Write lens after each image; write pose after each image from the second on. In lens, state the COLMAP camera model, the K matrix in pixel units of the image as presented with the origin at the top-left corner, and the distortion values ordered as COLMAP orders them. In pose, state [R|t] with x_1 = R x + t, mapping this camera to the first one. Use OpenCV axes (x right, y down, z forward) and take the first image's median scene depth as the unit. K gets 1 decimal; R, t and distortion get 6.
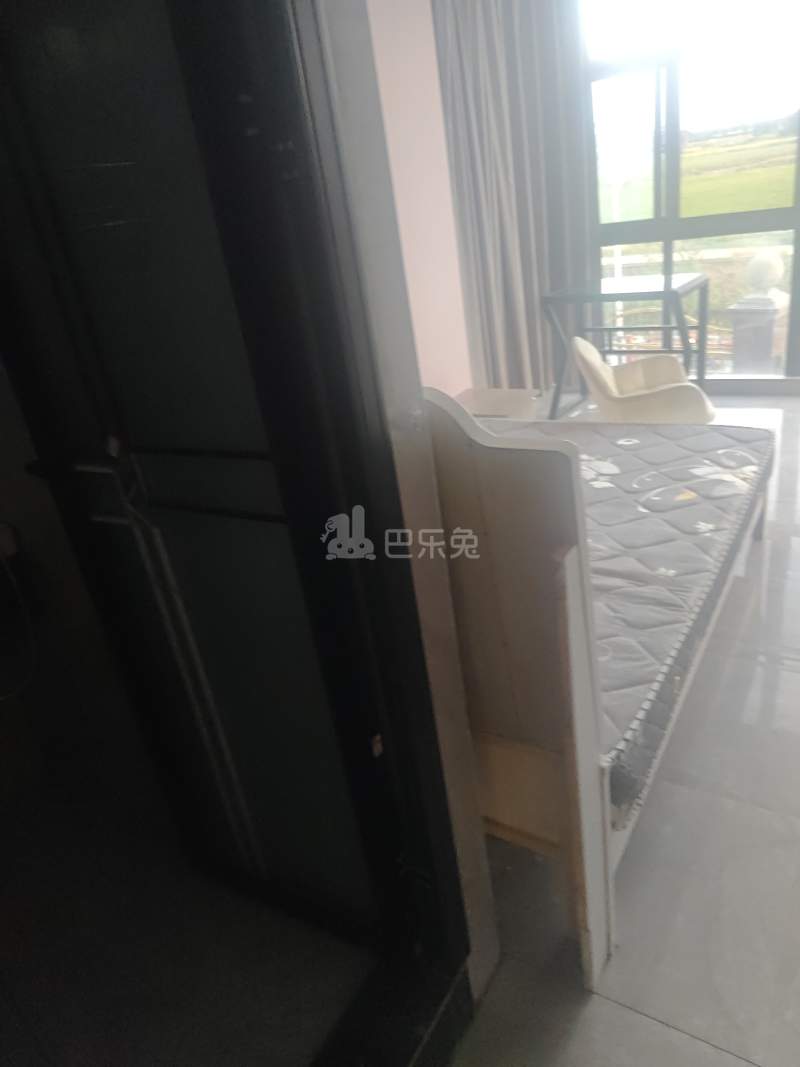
lens RADIAL K [[733.8, 0, 414.6], [0, 733.8, 534.2], [0, 0, 1]] dist [0.037916, -0.045739]
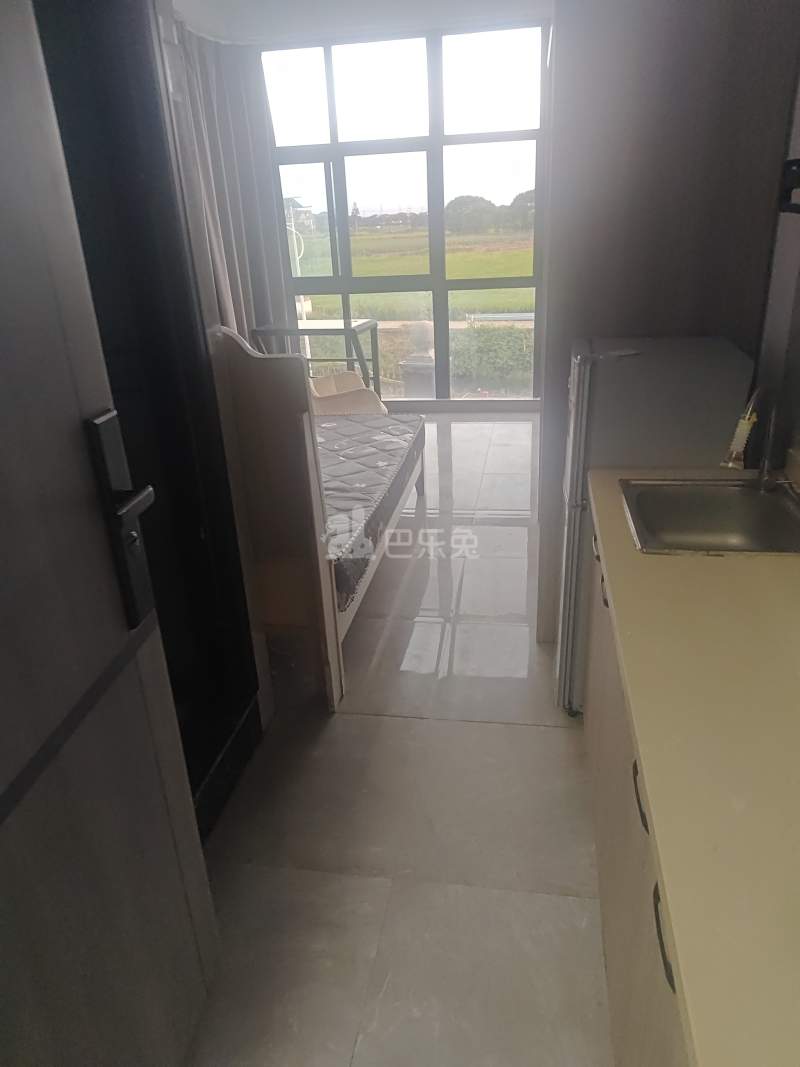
lens RADIAL K [[733.8, 0, 414.6], [0, 733.8, 534.2], [0, 0, 1]] dist [0.037916, -0.045739]
pose [[0.920424, -0.052051, 0.387440, -0.125785], [0.082441, 0.994652, -0.062223, 0.210895], [-0.382129, 0.089213, 0.919793, -0.367184]]
